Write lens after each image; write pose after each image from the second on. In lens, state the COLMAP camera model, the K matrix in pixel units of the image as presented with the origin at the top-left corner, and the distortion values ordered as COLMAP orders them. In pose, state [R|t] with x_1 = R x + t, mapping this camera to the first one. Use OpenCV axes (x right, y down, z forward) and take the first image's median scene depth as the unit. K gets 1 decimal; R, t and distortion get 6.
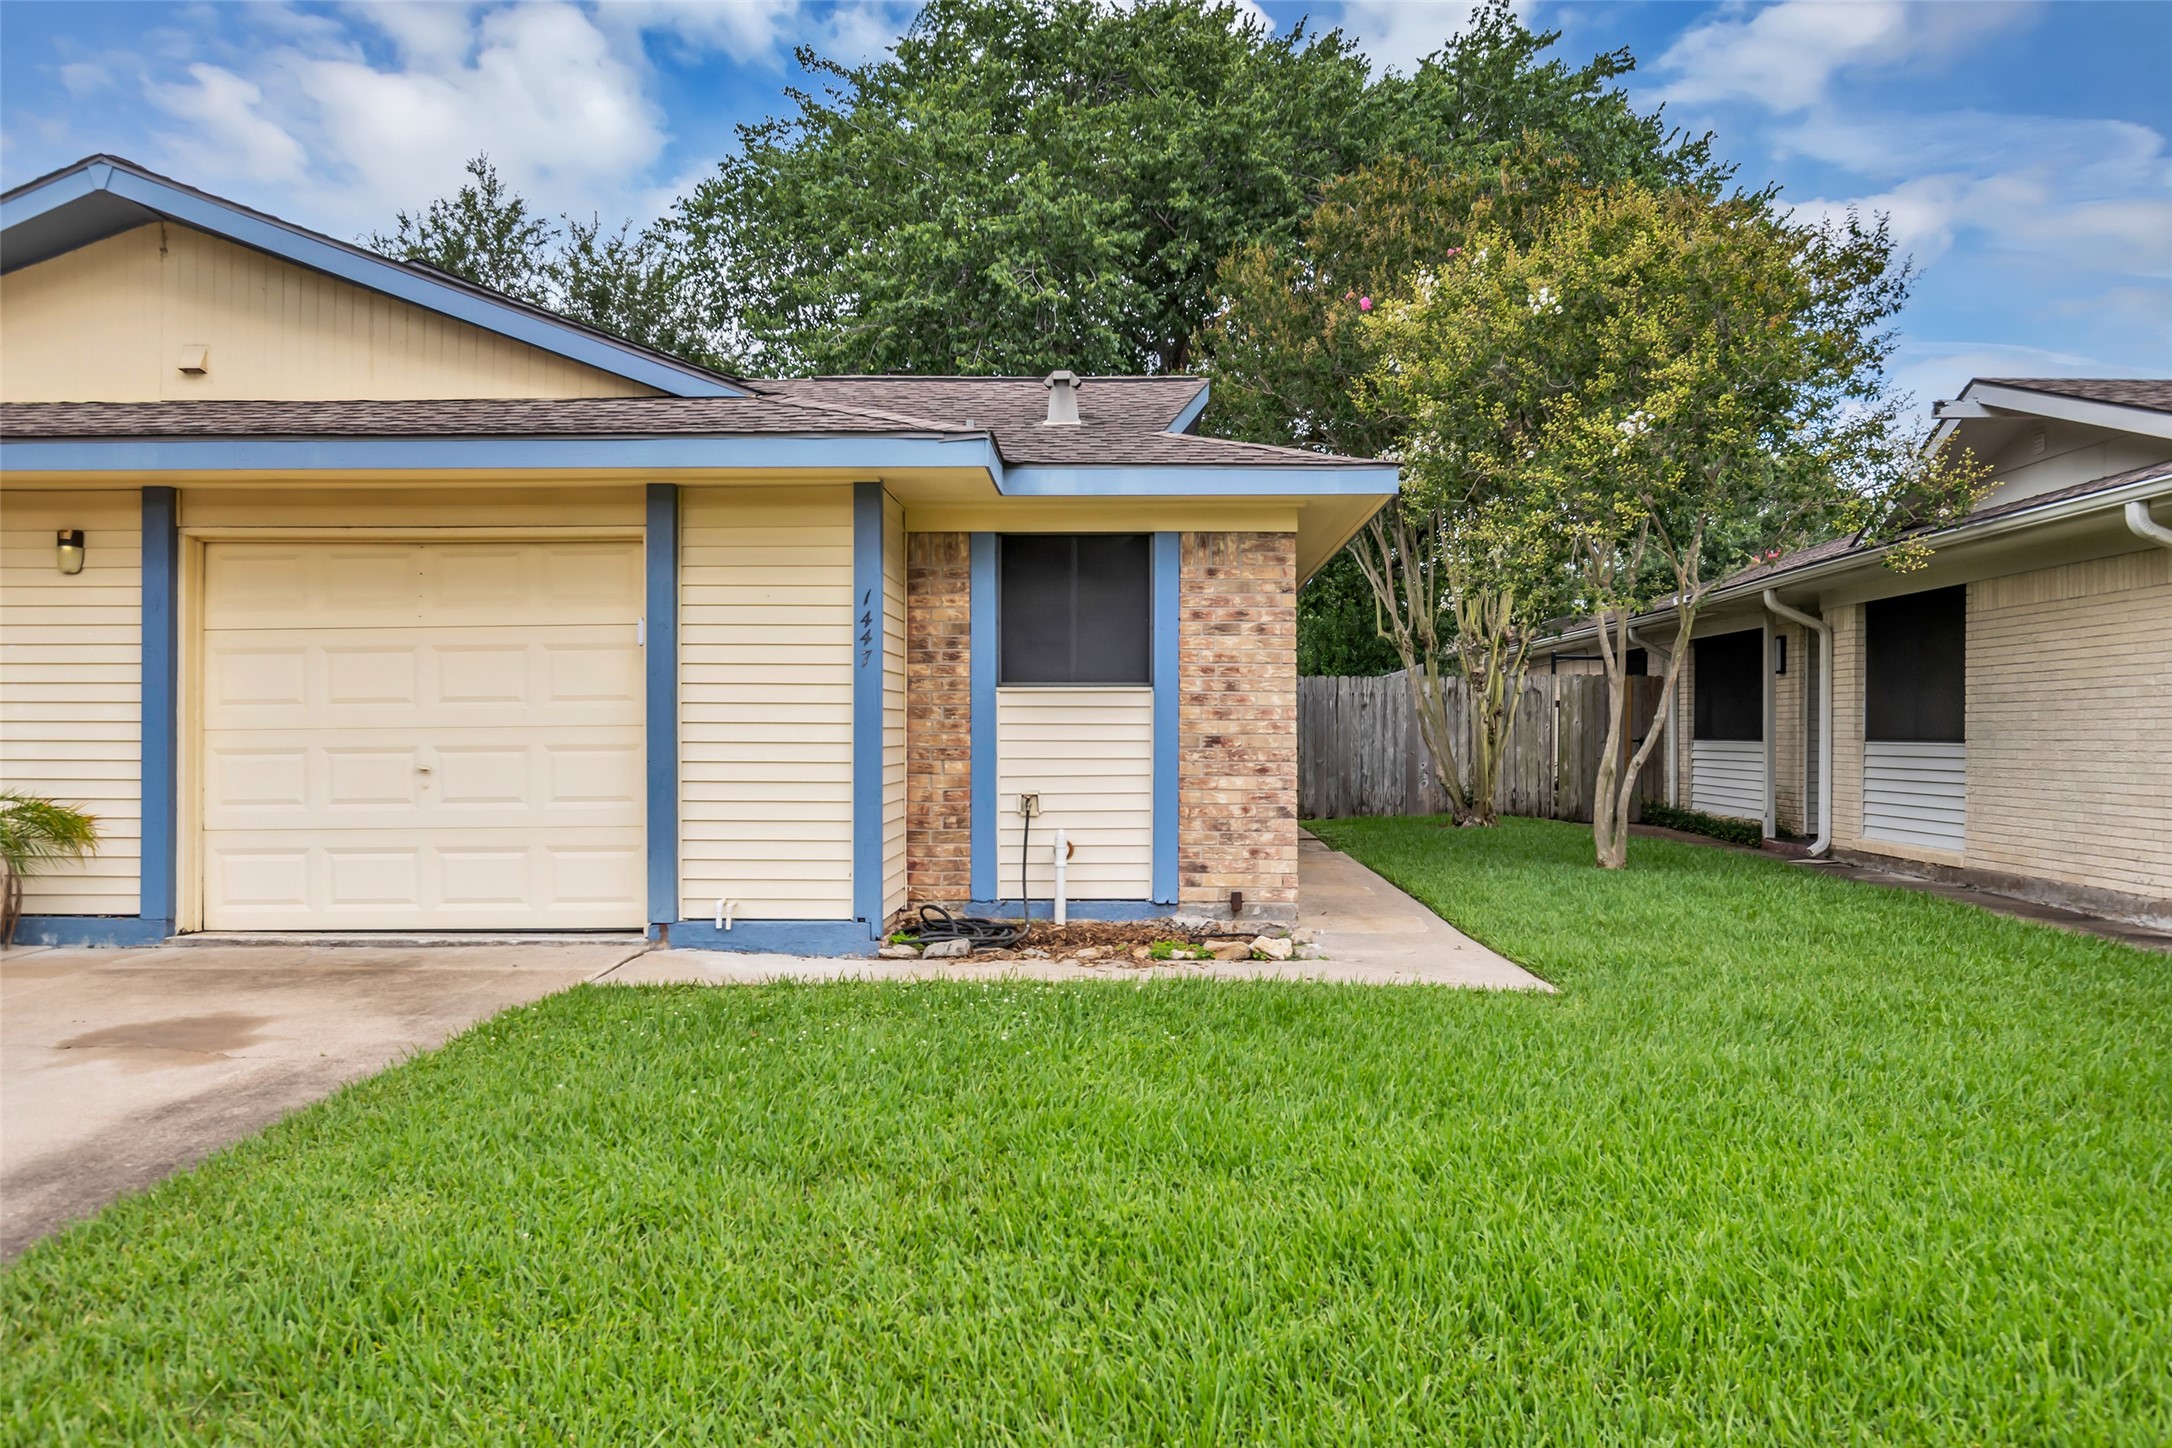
lens RADIAL K [[1571.9, 0, 1088.7], [0, 1571.9, 731.2], [0, 0, 1]] dist [0.009293, 0.003143]
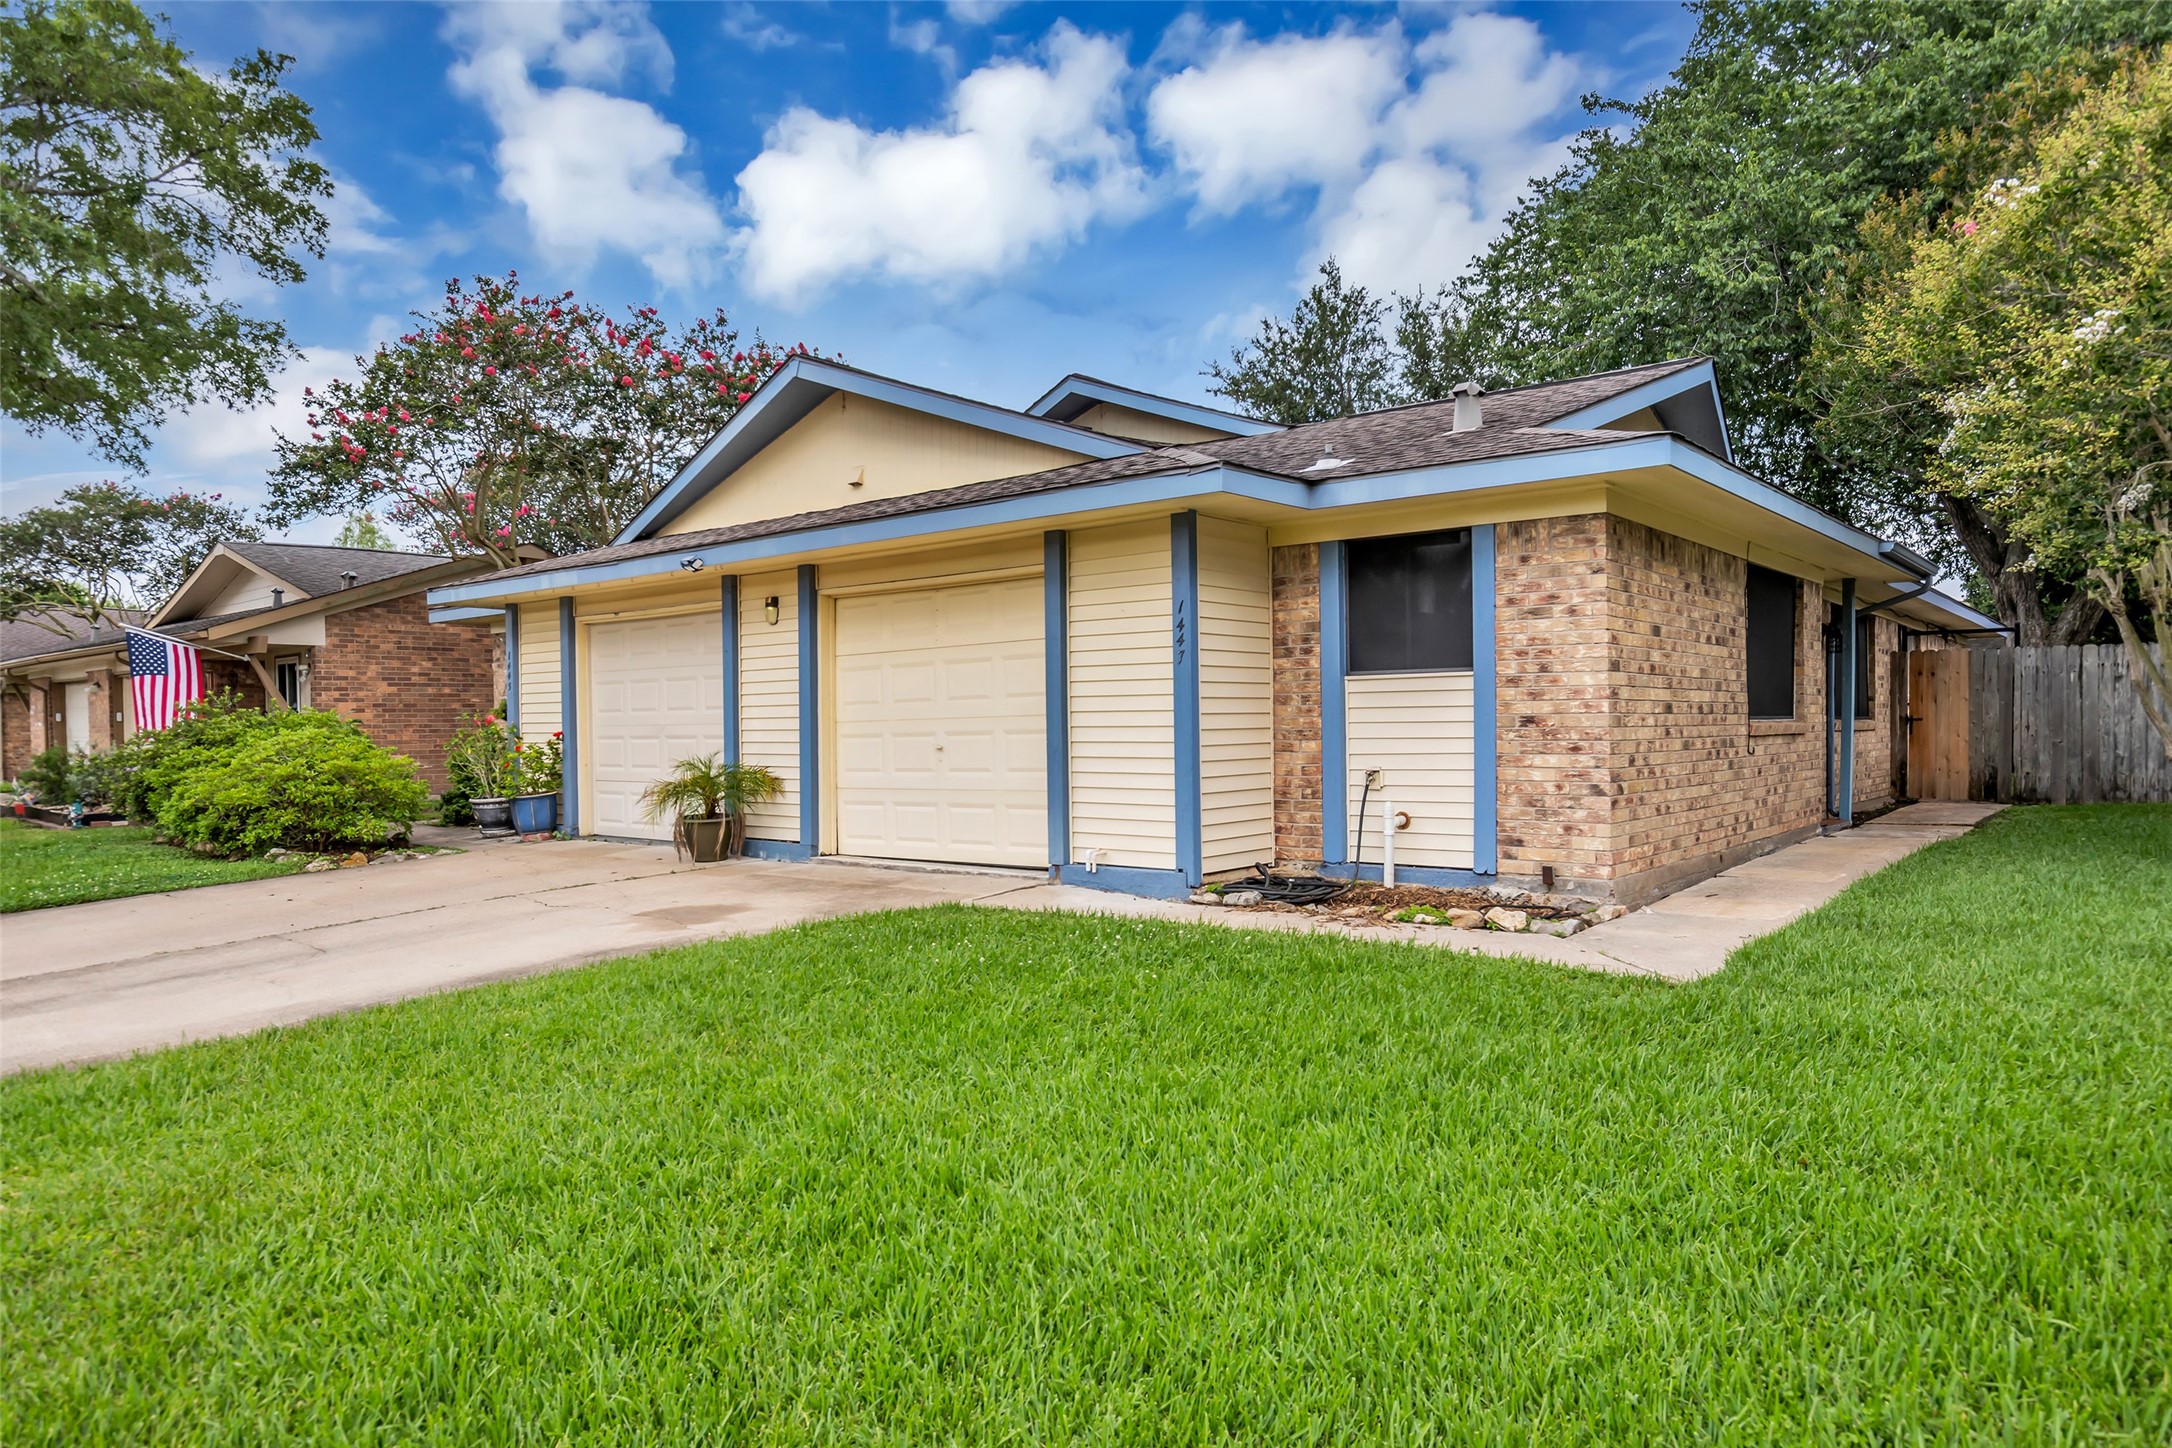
lens RADIAL K [[1352.5, 0, 1085.6], [0, 1352.5, 721.8], [0, 0, 1]] dist [0.002620, -0.000785]
pose [[0.790560, -0.012367, -0.612260, 0.397391], [0.014362, 0.999895, -0.001653, 0.004247], [0.612216, -0.007487, 0.790655, 0.109620]]
